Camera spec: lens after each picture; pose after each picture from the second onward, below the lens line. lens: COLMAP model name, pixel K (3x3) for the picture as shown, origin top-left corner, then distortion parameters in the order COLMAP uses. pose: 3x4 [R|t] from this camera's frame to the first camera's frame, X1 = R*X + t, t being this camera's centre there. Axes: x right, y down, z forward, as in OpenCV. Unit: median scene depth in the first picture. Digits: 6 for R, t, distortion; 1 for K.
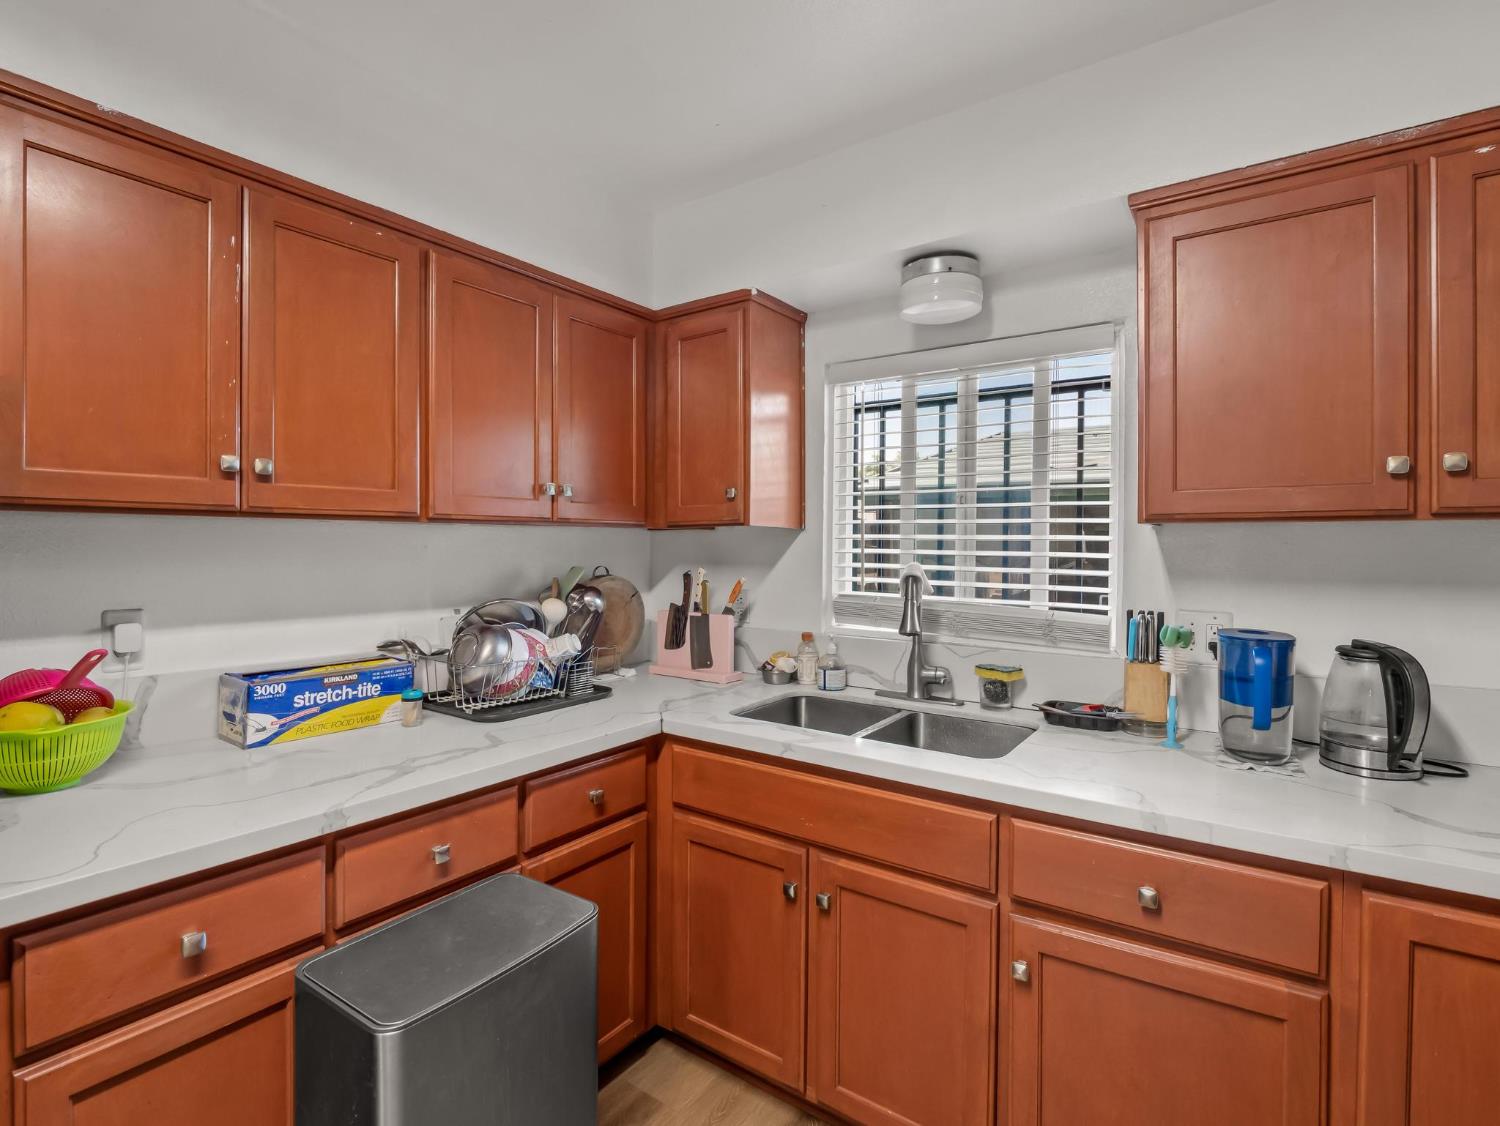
lens RADIAL K [[739.1, 0, 742.6], [0, 739.1, 546.8], [0, 0, 1]] dist [-0.013120, -0.000798]
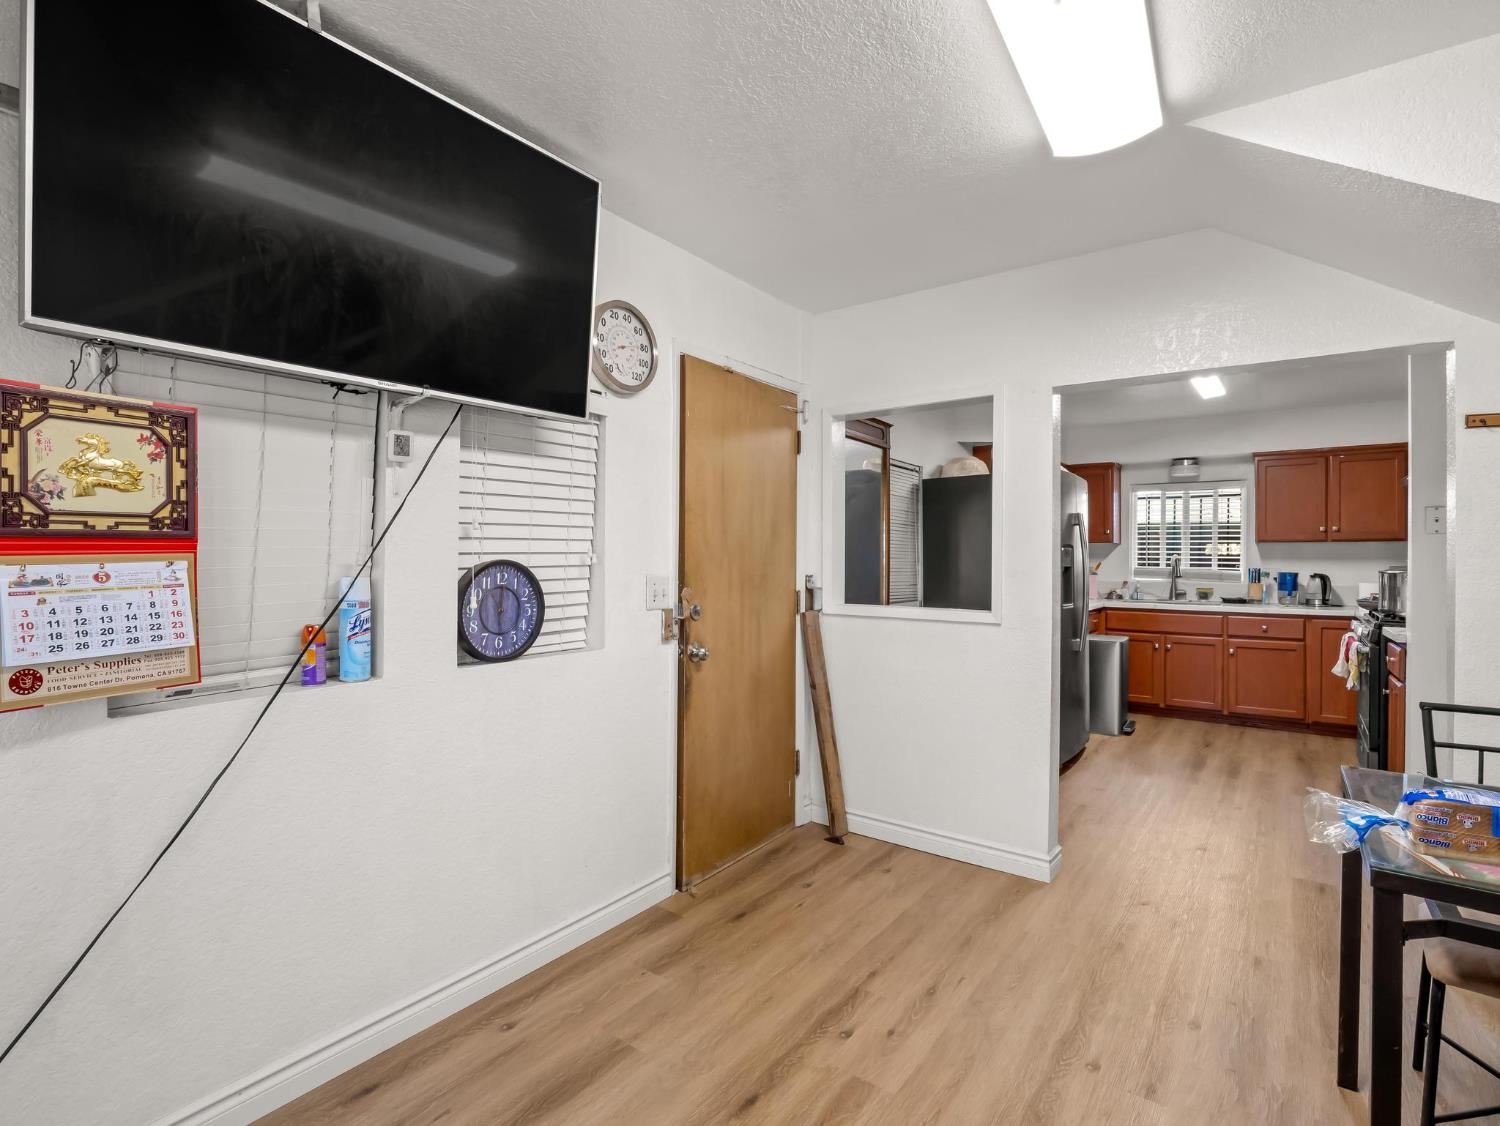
lens RADIAL K [[730.3, 0, 745.8], [0, 730.3, 555.6], [0, 0, 1]] dist [-0.003392, -0.009863]
pose [[0.999806, -0.000062, -0.019720, -1.606360], [-0.000031, 0.999989, -0.004706, 0.041876], [0.019720, 0.004706, 0.999794, -2.224960]]
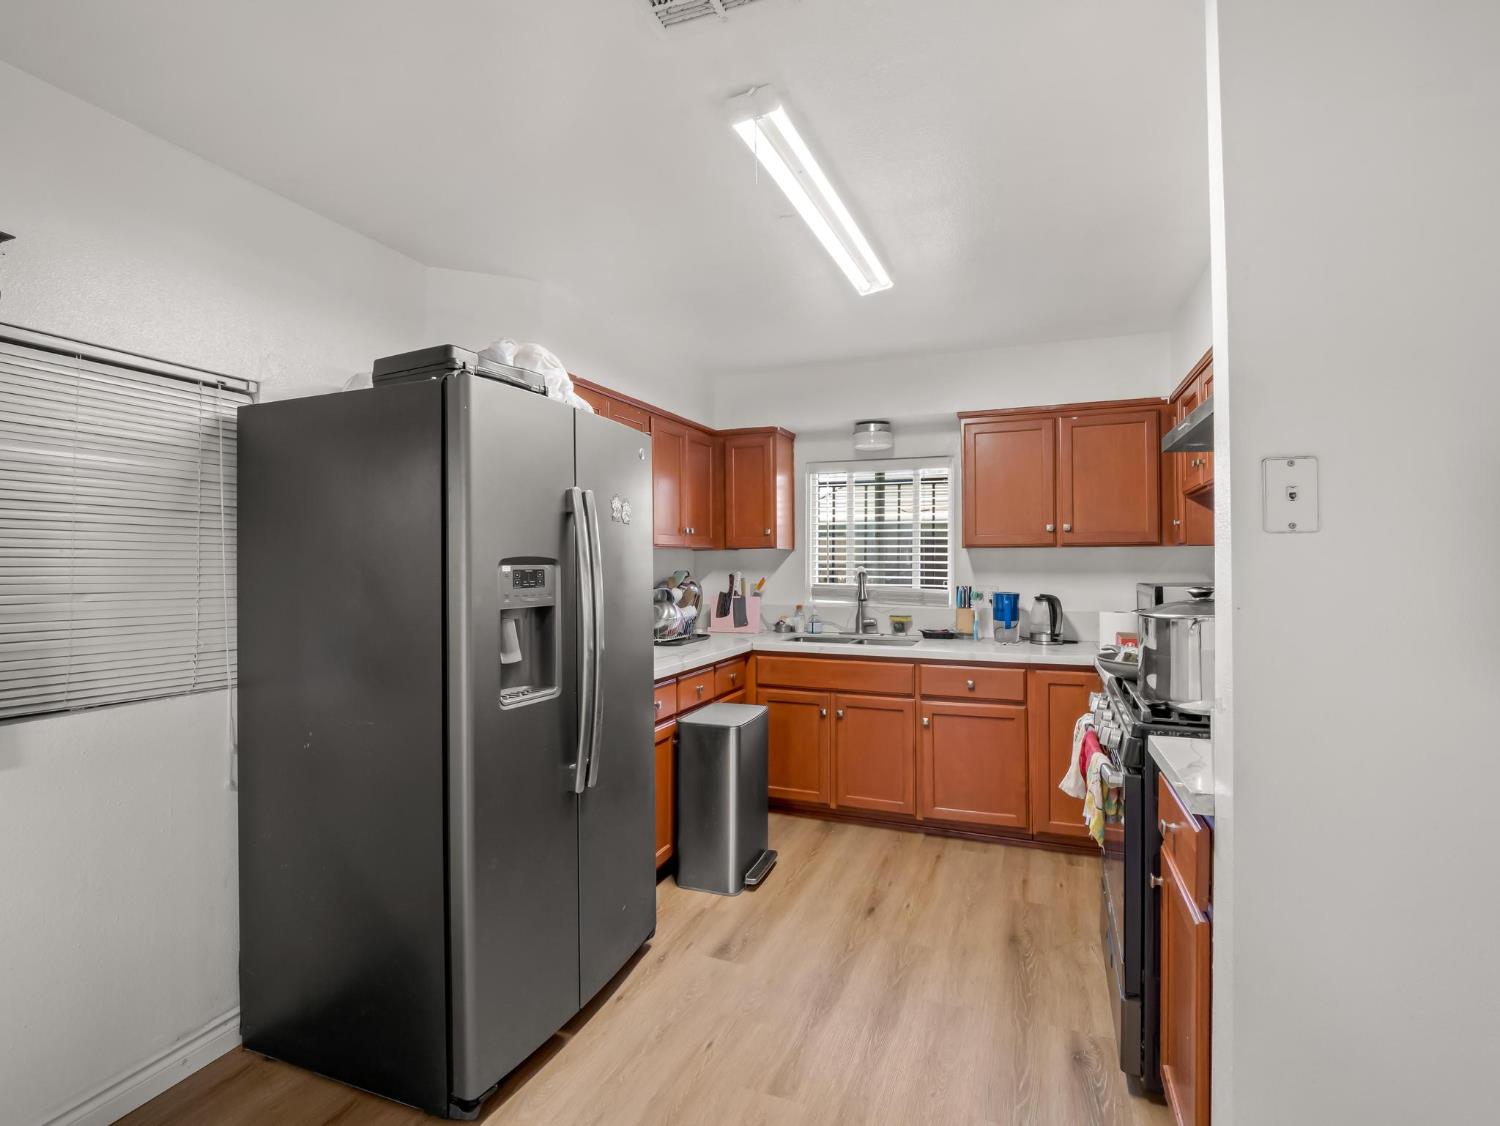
lens RADIAL K [[730.3, 0, 745.8], [0, 730.3, 555.6], [0, 0, 1]] dist [-0.003392, -0.009863]
pose [[0.971672, -0.007114, 0.236225, -0.599103], [0.008627, 0.999948, -0.005371, -0.000888], [-0.236175, 0.007257, 0.971683, -0.966571]]
